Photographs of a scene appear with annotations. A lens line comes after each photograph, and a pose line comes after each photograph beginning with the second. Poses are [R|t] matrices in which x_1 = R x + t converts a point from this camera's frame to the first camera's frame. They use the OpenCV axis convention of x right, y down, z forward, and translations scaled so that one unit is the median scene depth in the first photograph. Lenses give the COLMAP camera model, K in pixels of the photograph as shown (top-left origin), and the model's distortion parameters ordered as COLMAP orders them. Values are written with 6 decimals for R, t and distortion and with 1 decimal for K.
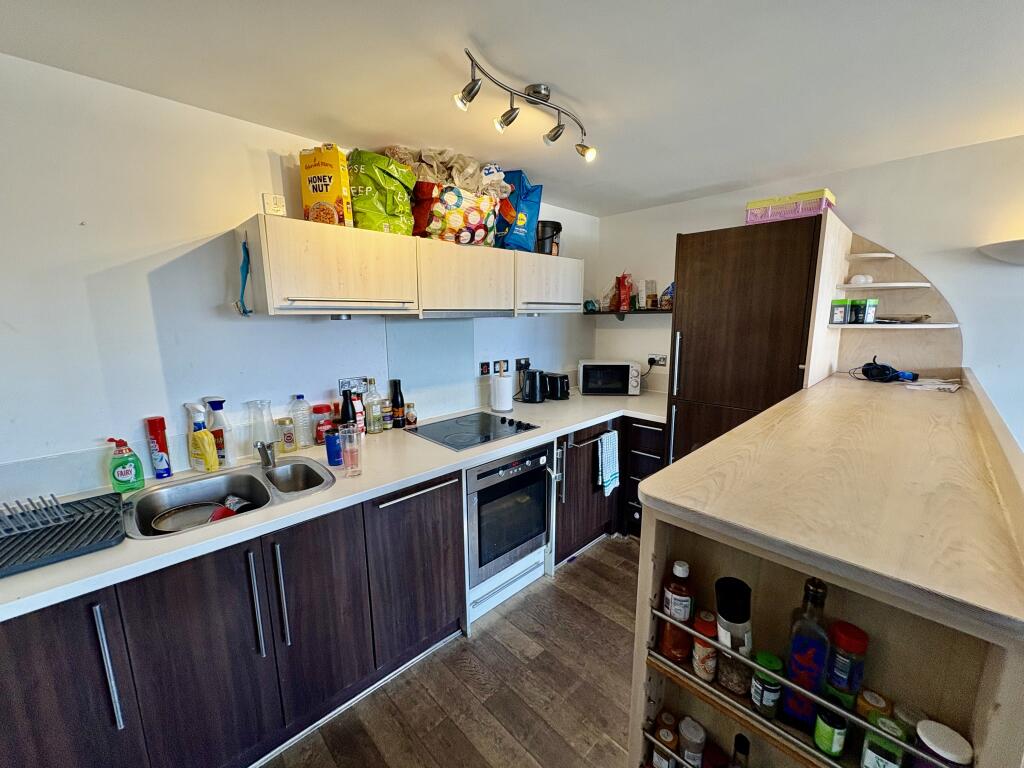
lens RADIAL K [[408.3, 0, 512.2], [0, 408.3, 384.6], [0, 0, 1]] dist [0.002338, 0.000199]
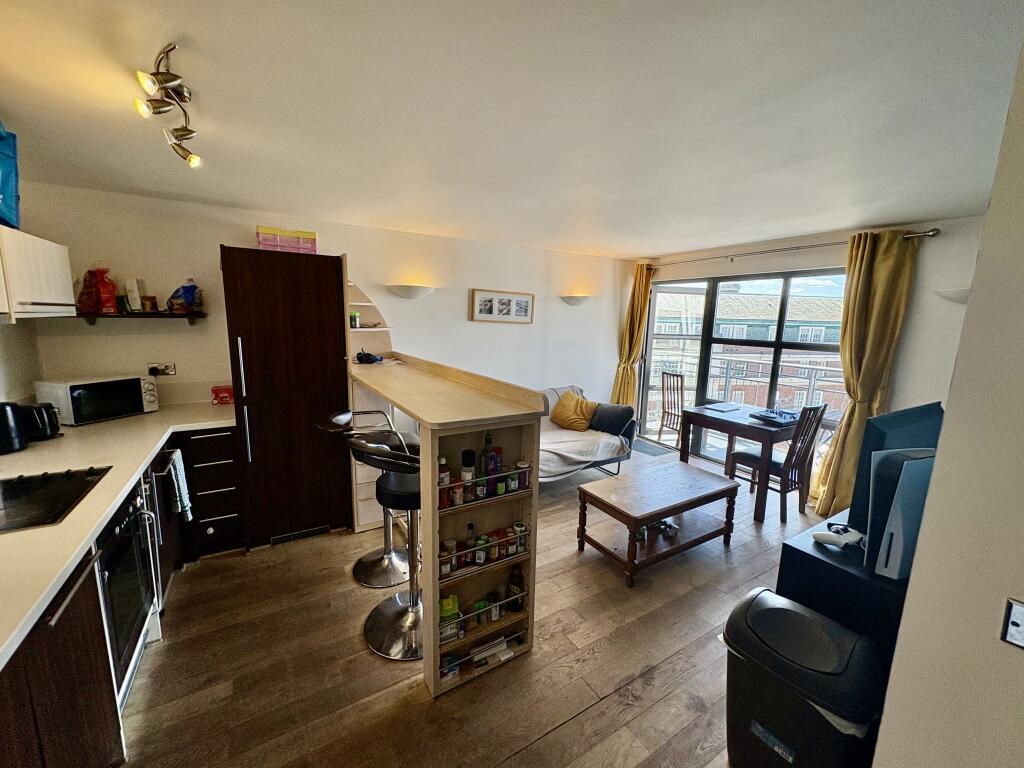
lens RADIAL K [[408.3, 0, 512.2], [0, 408.3, 384.6], [0, 0, 1]] dist [0.002338, 0.000199]
pose [[0.221589, -0.146935, 0.964006, -0.538061], [0.144994, 0.982558, 0.116434, -0.031187], [-0.964300, 0.113975, 0.239029, 0.072628]]
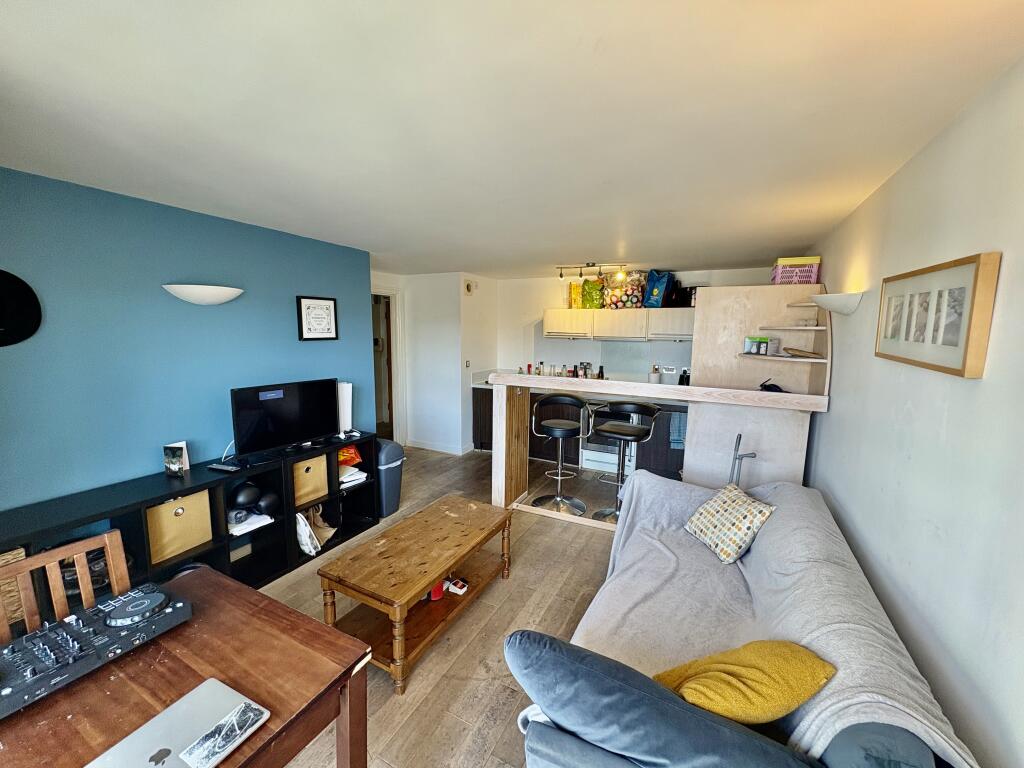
lens RADIAL K [[408.3, 0, 512.2], [0, 408.3, 384.6], [0, 0, 1]] dist [0.002338, 0.000199]
pose [[0.313658, 0.139451, -0.939240, 1.922603], [-0.177855, 0.980278, 0.086150, -0.018703], [0.932730, 0.140027, 0.332274, -0.254416]]
